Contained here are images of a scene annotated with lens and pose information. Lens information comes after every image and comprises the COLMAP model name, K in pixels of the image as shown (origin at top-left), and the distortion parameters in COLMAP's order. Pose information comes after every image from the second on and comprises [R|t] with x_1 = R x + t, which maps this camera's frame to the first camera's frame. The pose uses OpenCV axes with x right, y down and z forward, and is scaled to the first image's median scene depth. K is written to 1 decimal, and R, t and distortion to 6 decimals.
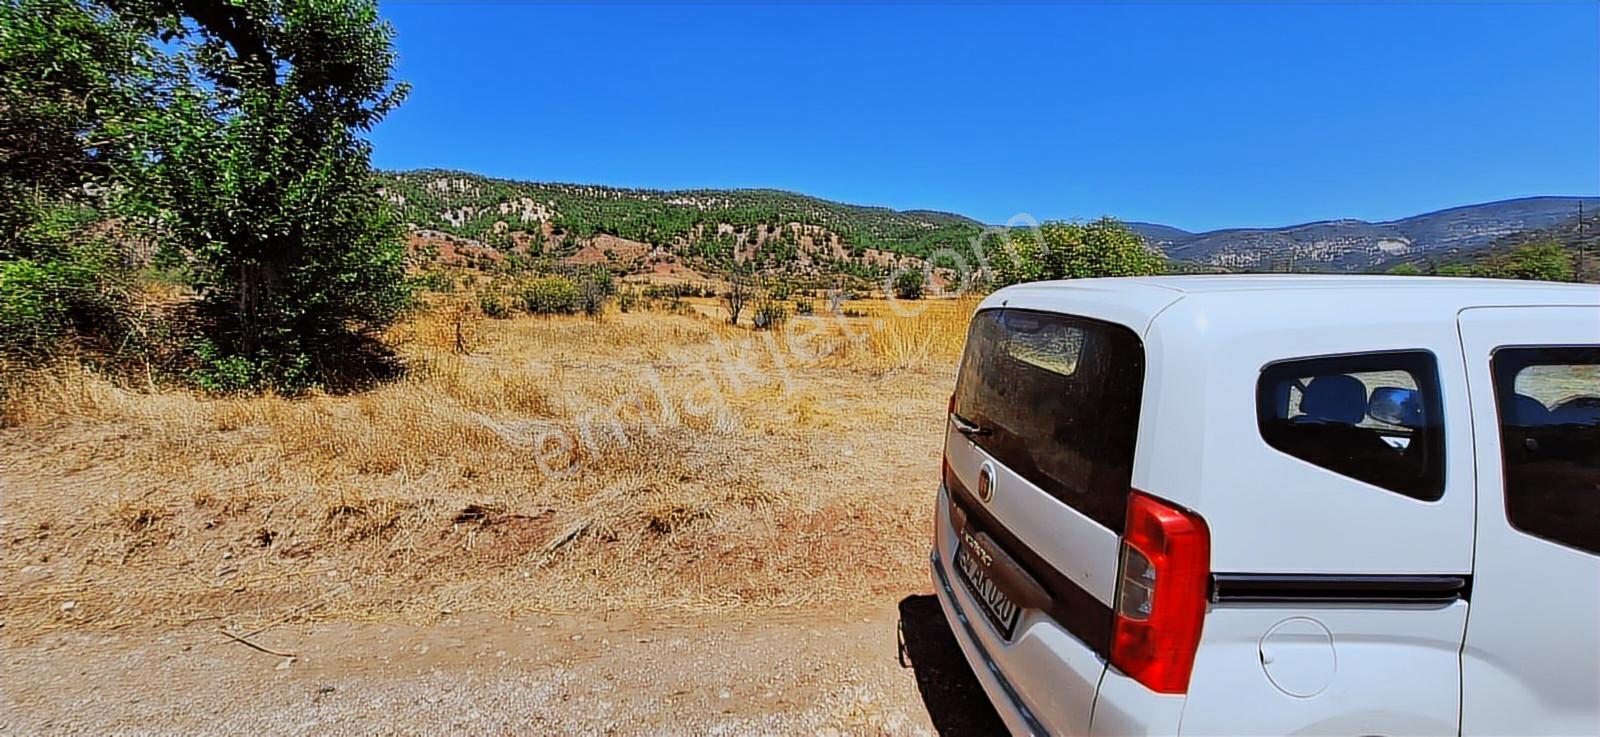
lens RADIAL K [[632.6, 0, 806.3], [0, 632.6, 364.2], [0, 0, 1]] dist [-0.006498, 0.001938]
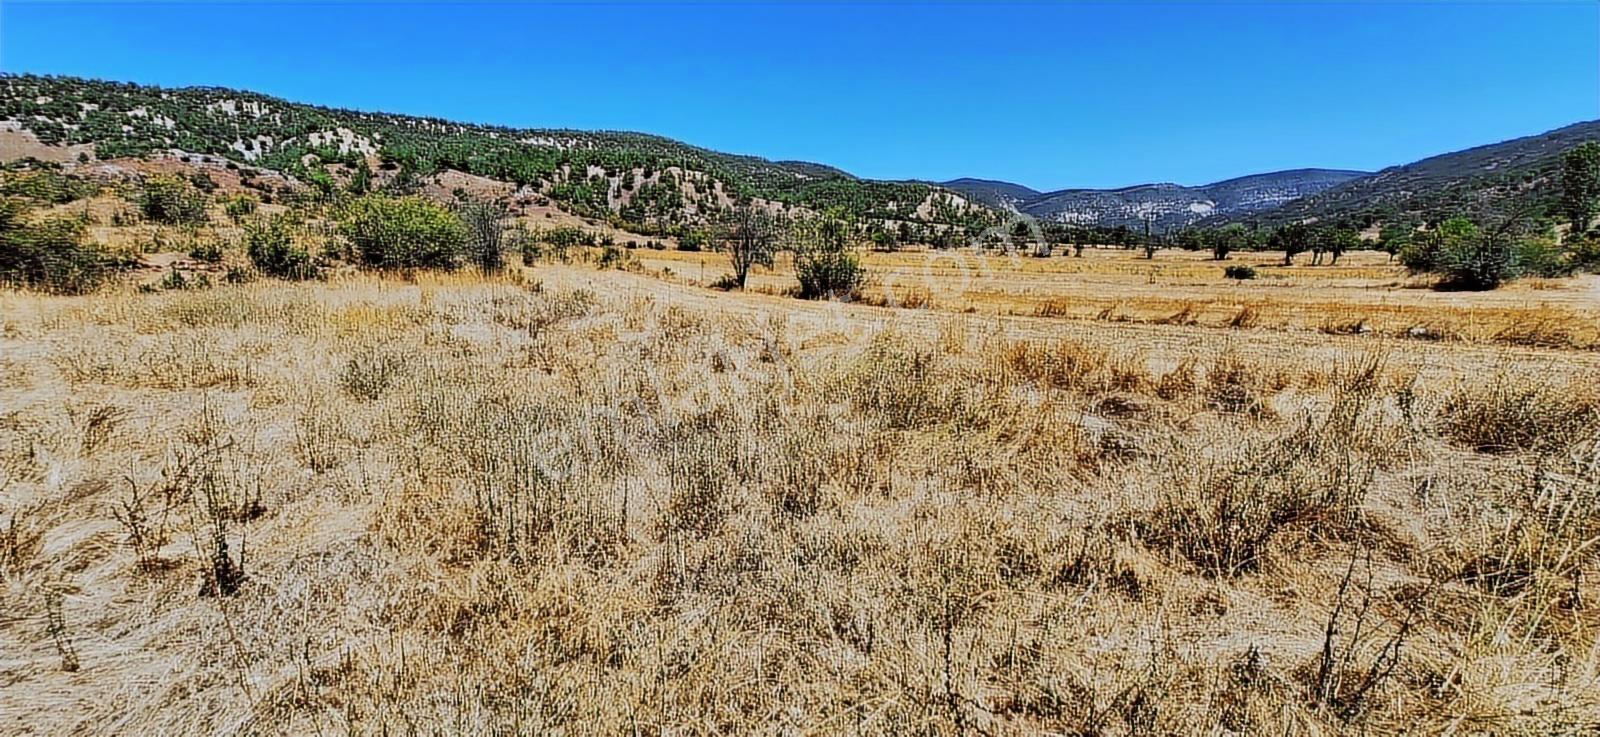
lens RADIAL K [[632.6, 0, 806.3], [0, 632.6, 359.5], [0, 0, 1]] dist [-0.006498, 0.001938]
pose [[0.979455, -0.026923, 0.199856, -0.047157], [0.013698, 0.997641, 0.067264, -0.008740], [-0.201195, -0.063144, 0.977514, 0.104295]]
